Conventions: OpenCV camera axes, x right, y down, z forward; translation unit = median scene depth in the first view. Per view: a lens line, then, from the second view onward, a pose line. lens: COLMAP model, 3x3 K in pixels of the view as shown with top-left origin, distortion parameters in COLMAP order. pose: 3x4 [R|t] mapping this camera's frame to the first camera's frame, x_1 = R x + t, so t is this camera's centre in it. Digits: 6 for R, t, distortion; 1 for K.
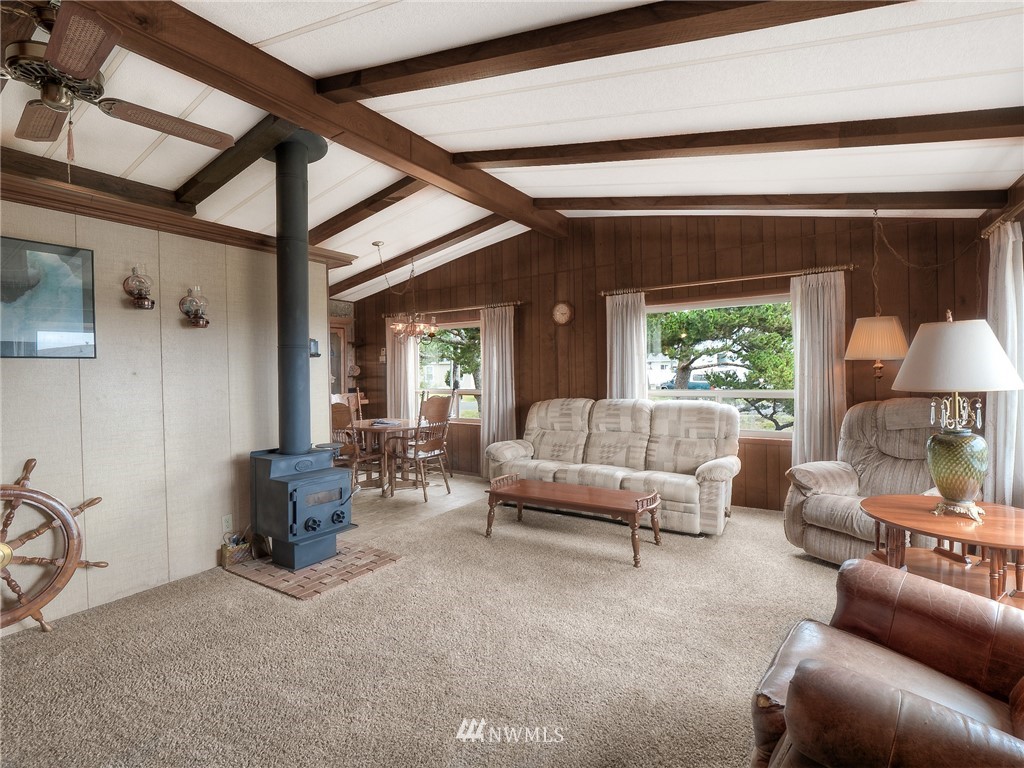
lens RADIAL K [[497.7, 0, 510.6], [0, 497.7, 379.9], [0, 0, 1]] dist [-0.018571, 0.000272]
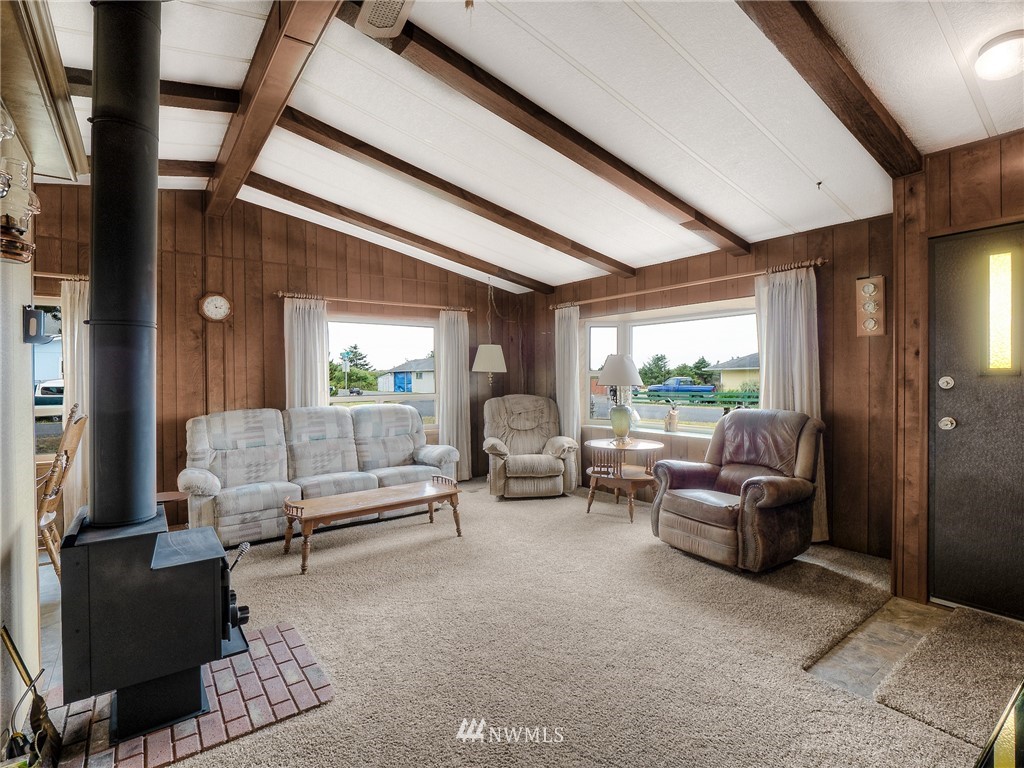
lens RADIAL K [[497.7, 0, 514.2], [0, 497.7, 382.9], [0, 0, 1]] dist [-0.018571, 0.000272]
pose [[0.331648, -0.001186, 0.943403, -0.575571], [0.016772, 0.999849, -0.004639, 0.002916], [-0.943254, 0.017362, 0.331617, 0.309477]]
